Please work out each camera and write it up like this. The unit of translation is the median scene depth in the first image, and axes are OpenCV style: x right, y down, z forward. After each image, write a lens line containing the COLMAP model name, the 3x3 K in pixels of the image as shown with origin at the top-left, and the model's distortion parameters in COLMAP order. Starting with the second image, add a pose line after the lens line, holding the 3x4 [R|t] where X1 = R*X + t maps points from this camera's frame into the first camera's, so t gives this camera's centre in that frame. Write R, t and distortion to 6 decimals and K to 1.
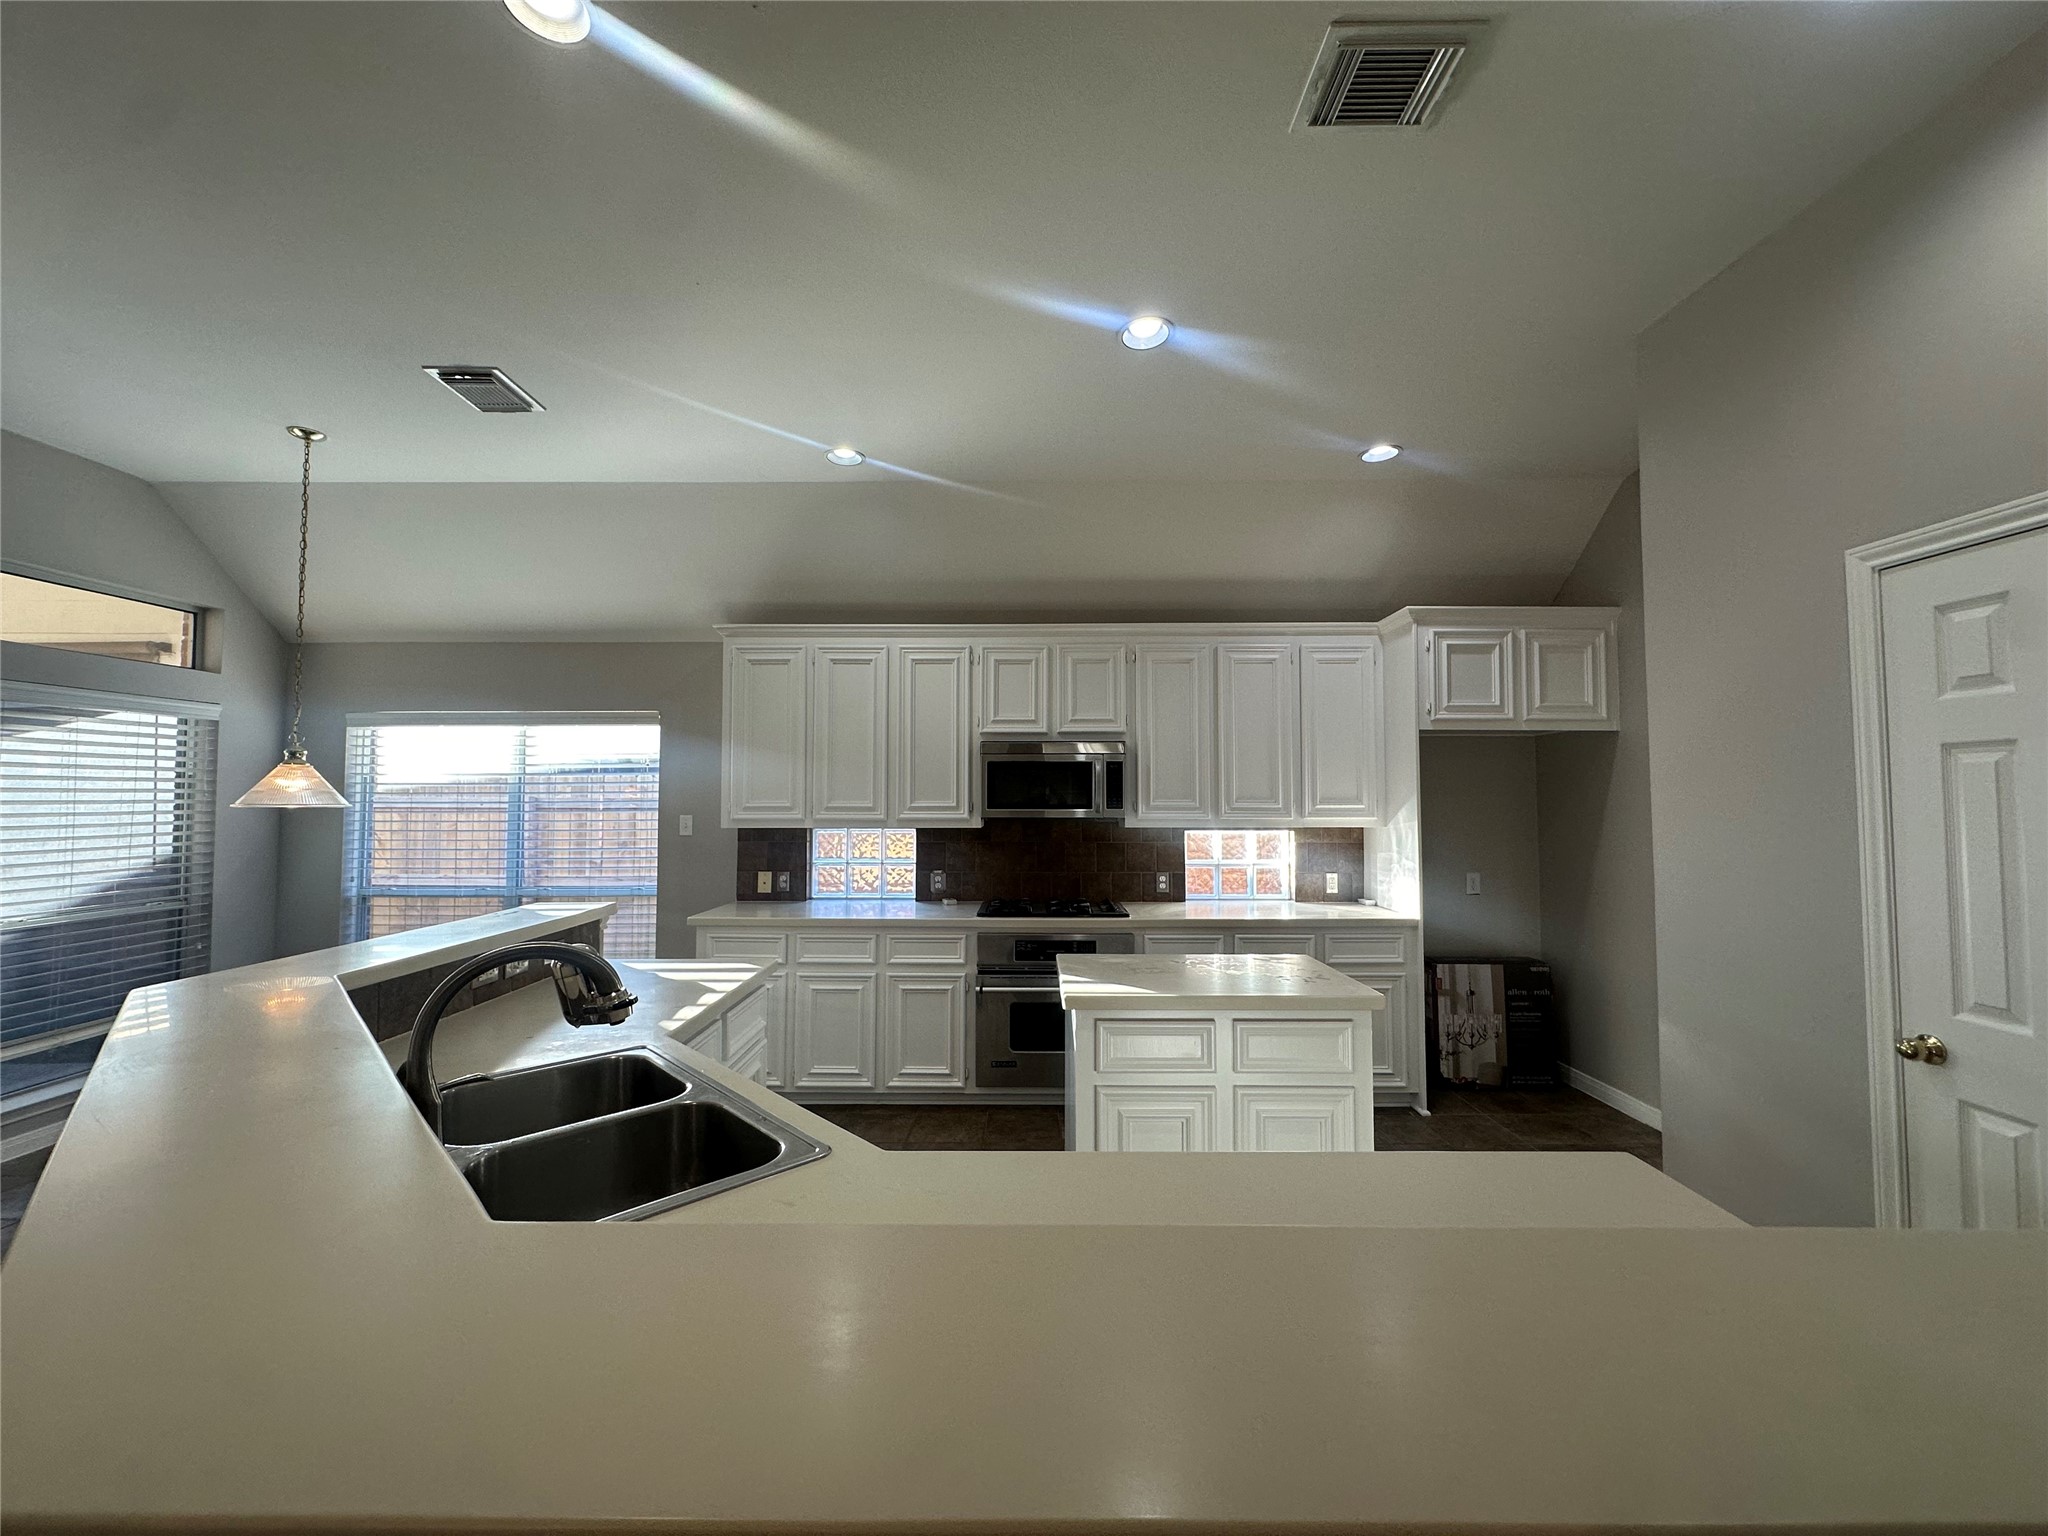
lens RADIAL K [[813.5, 0, 1025.7], [0, 813.5, 765.0], [0, 0, 1]] dist [-0.003233, 0.000136]
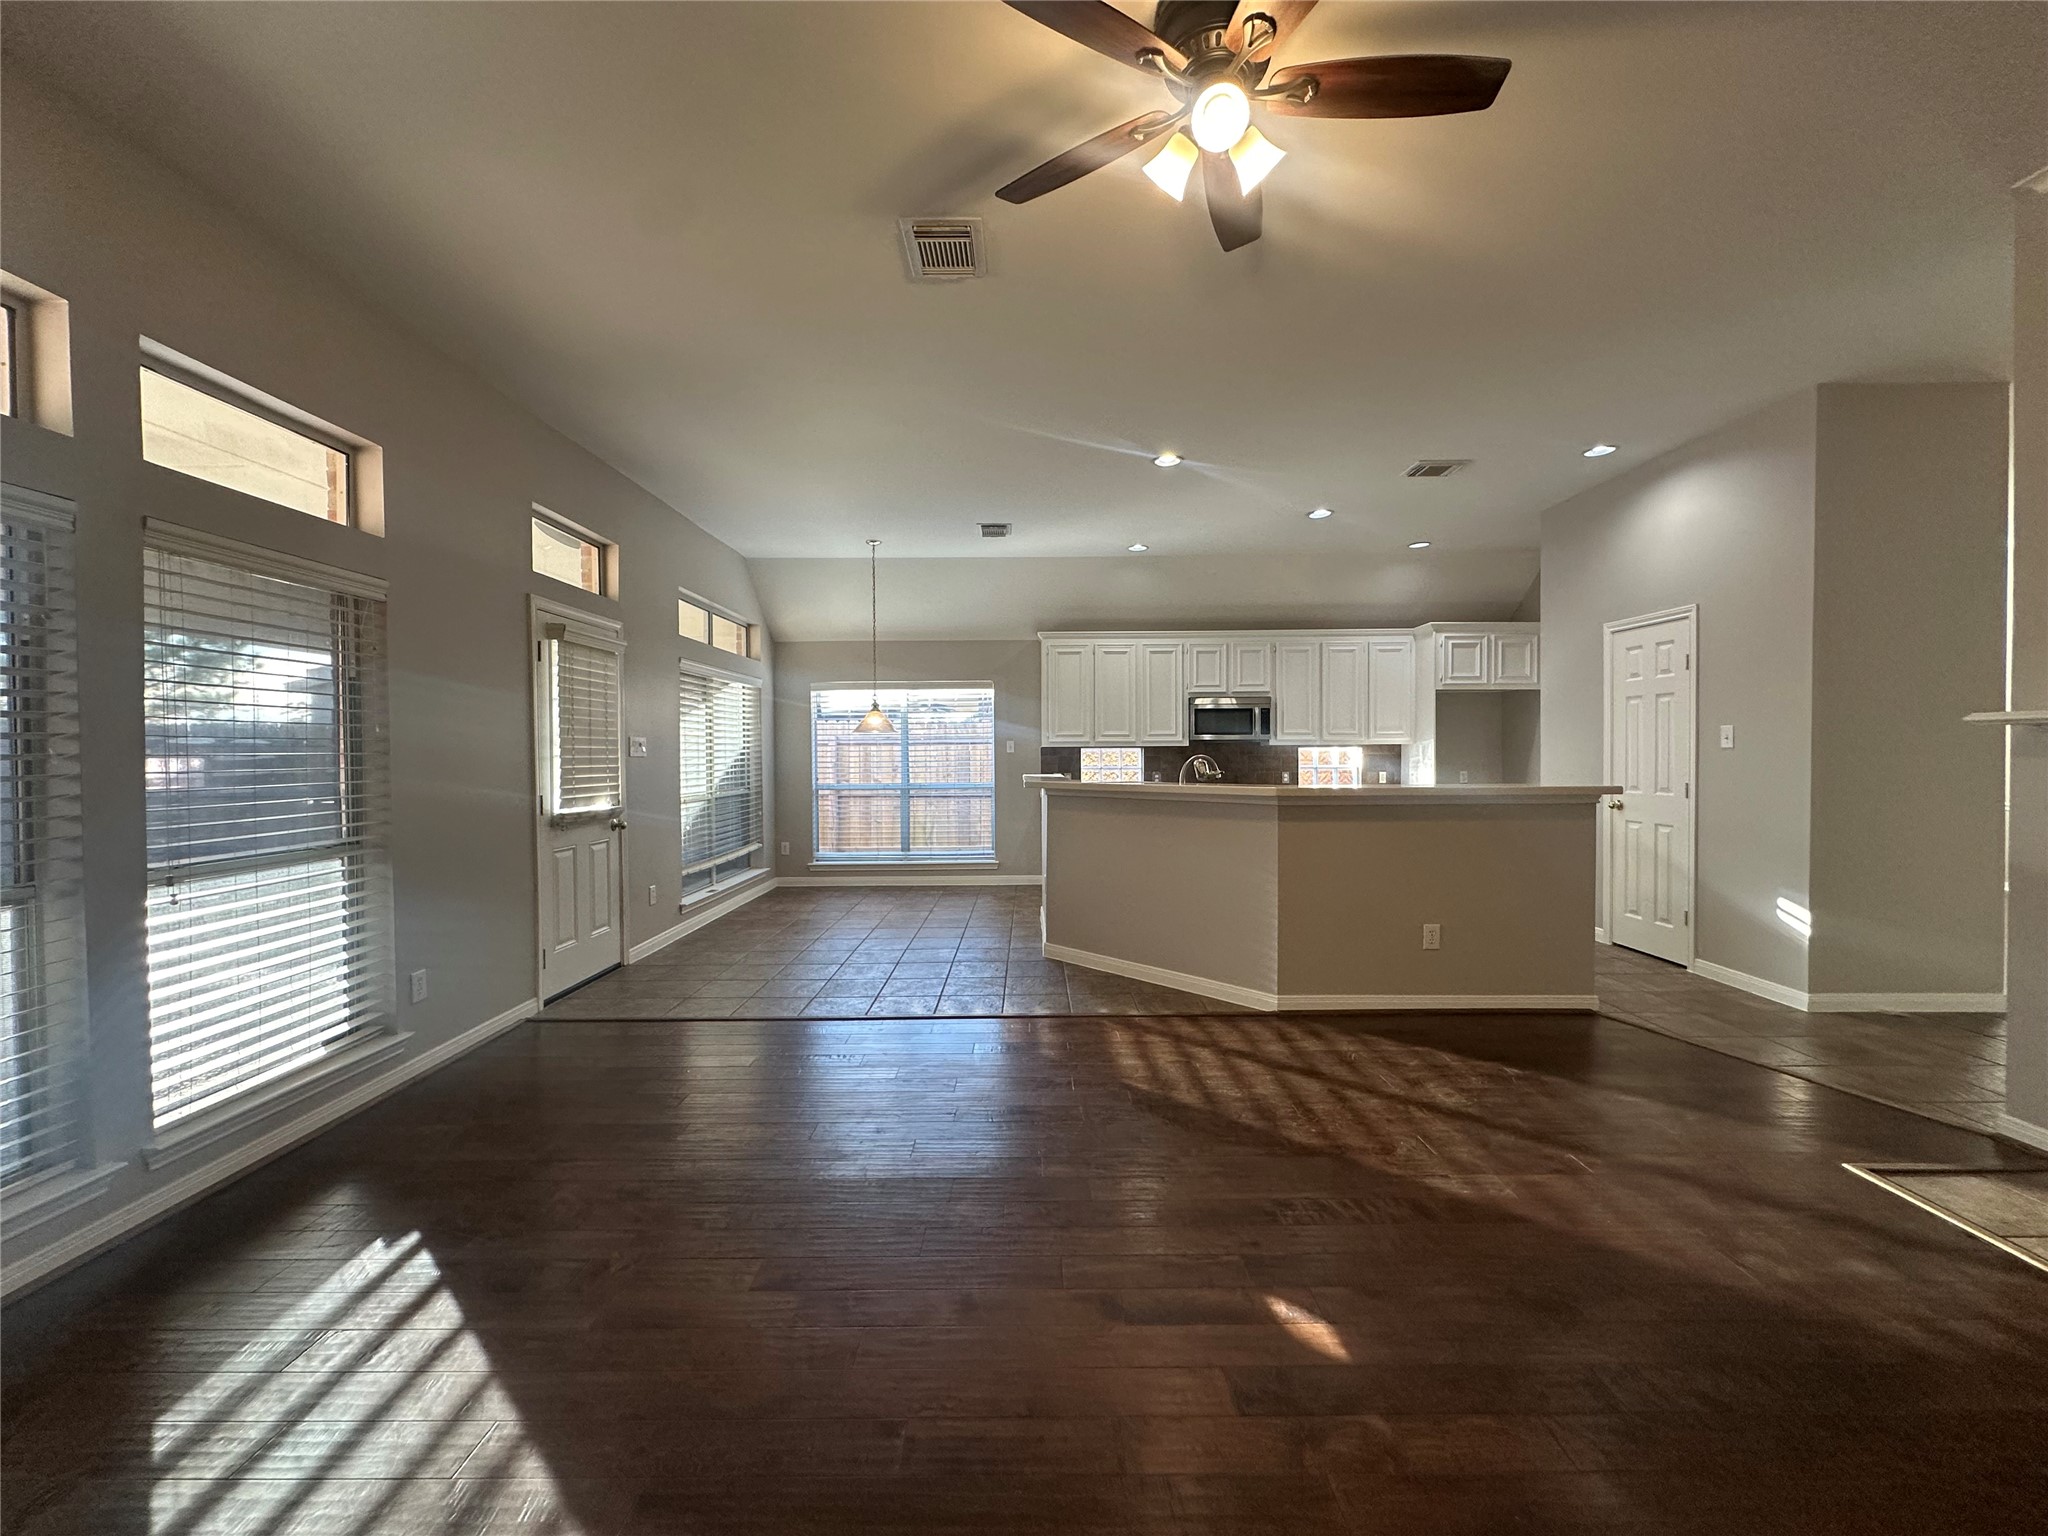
lens RADIAL K [[818.6, 0, 1025.3], [0, 818.6, 765.1], [0, 0, 1]] dist [-0.000053, -0.000168]
pose [[0.999983, -0.005762, 0.000756, -0.414133], [0.005711, 0.998417, 0.055961, 0.017173], [-0.001077, -0.055956, 0.998433, -0.795746]]
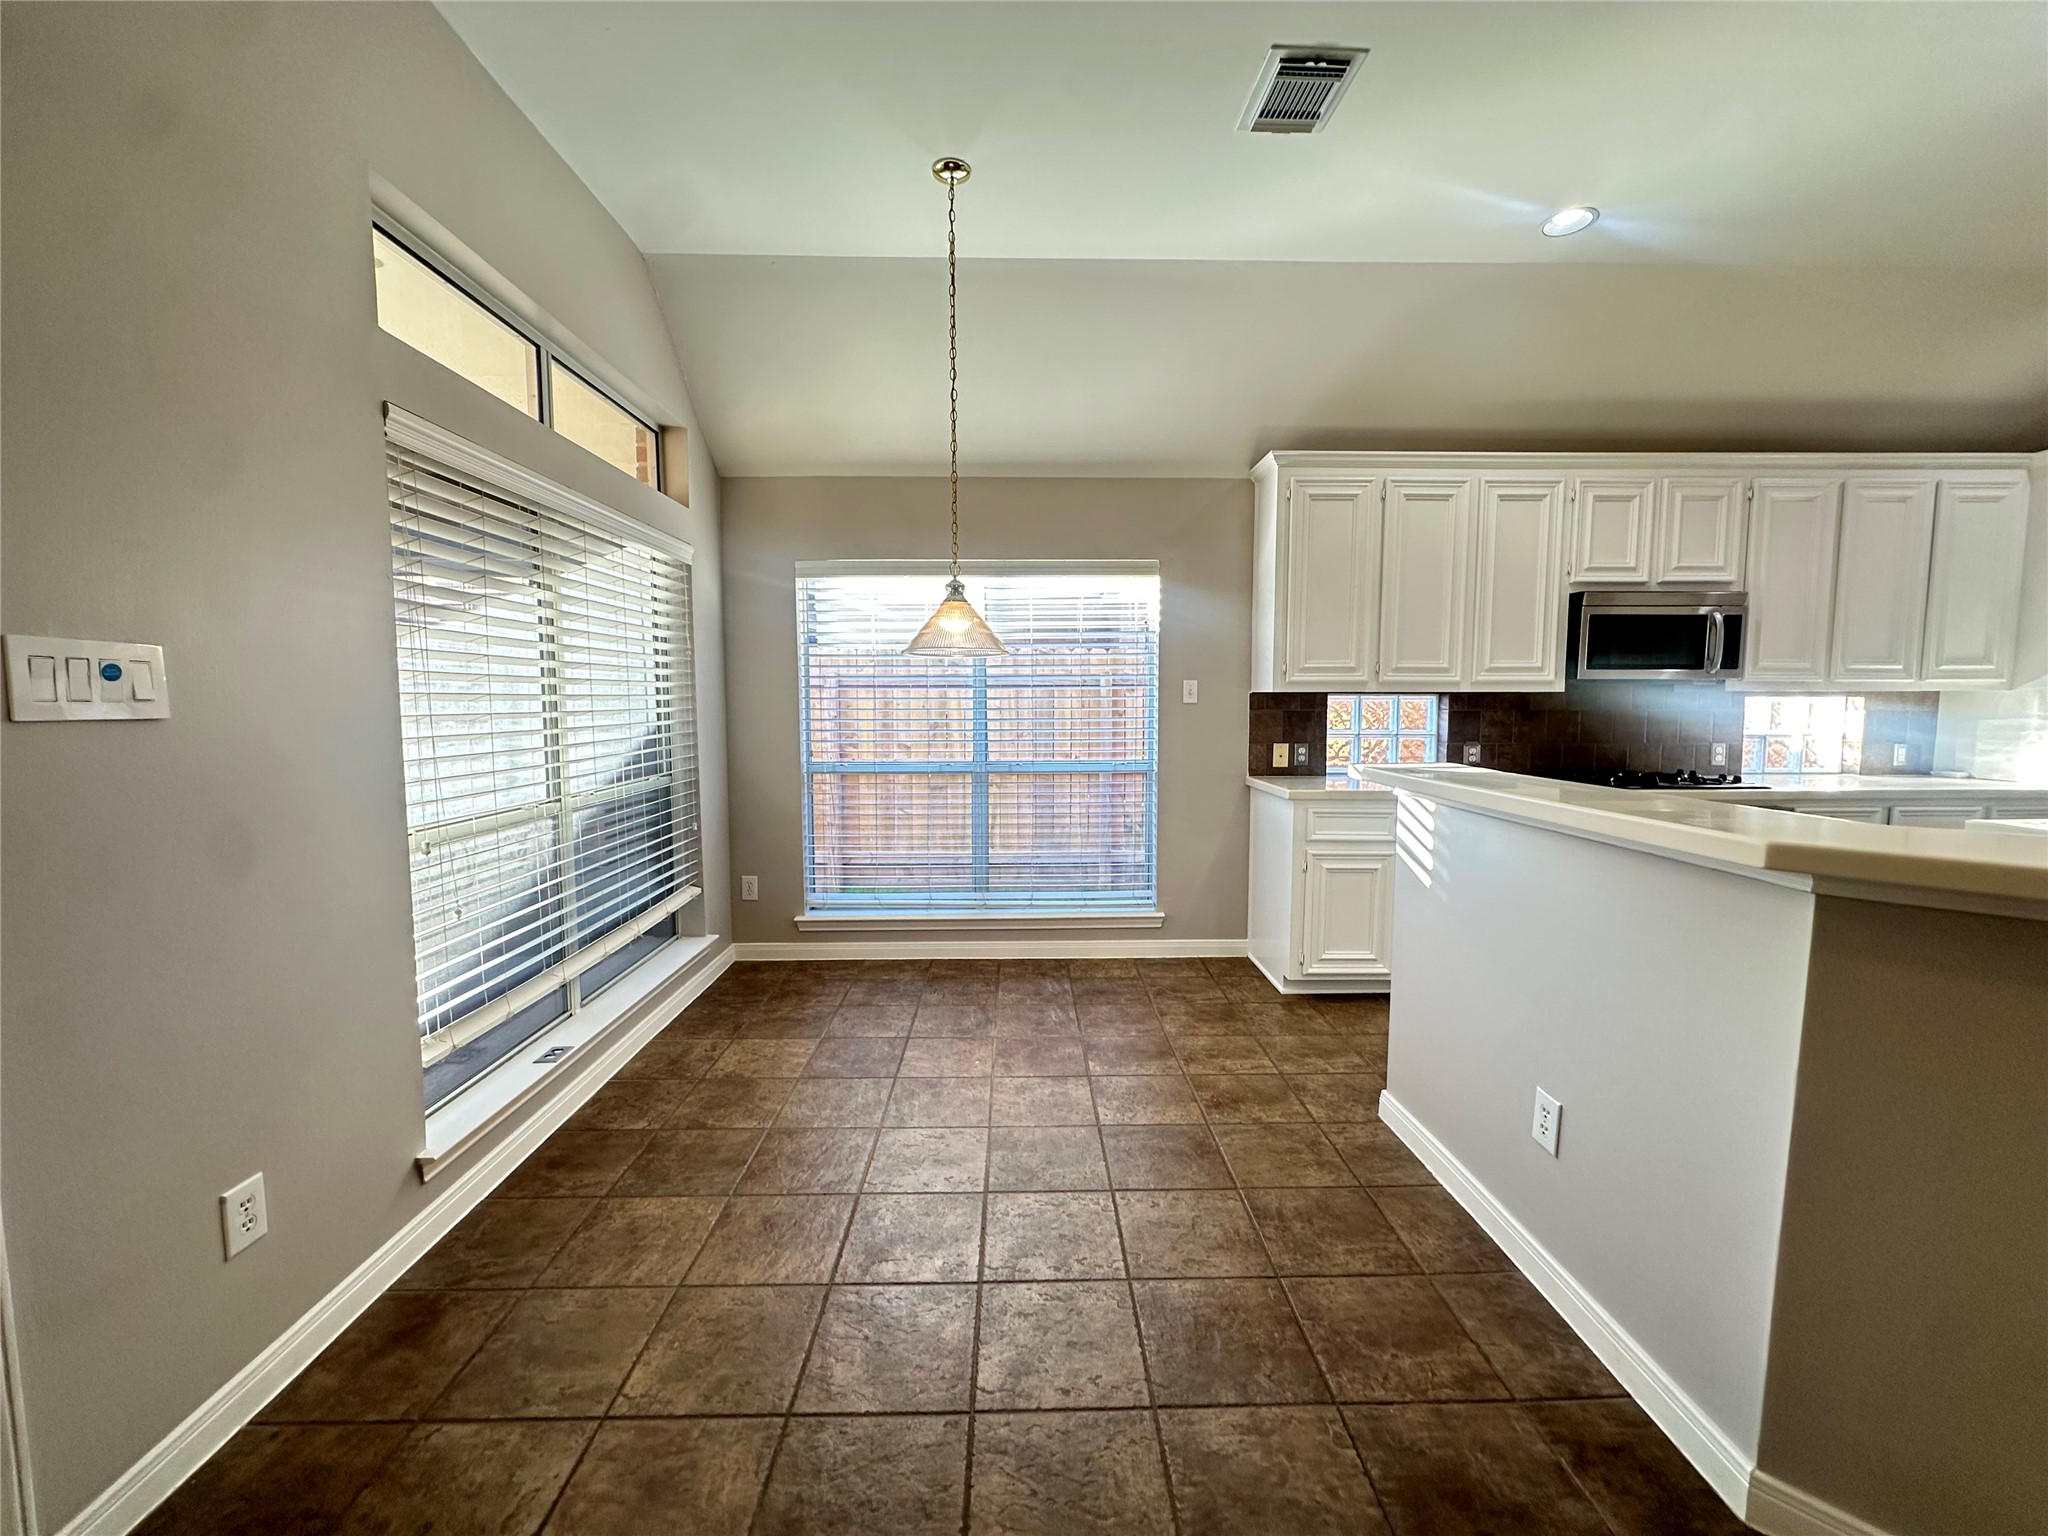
lens RADIAL K [[813.5, 0, 1025.7], [0, 813.5, 765.0], [0, 0, 1]] dist [-0.003233, 0.000136]
pose [[0.999823, -0.002240, 0.018707, -0.656397], [-0.000101, 0.992257, 0.124205, 0.046530], [-0.018840, -0.124185, 0.992080, 0.123593]]
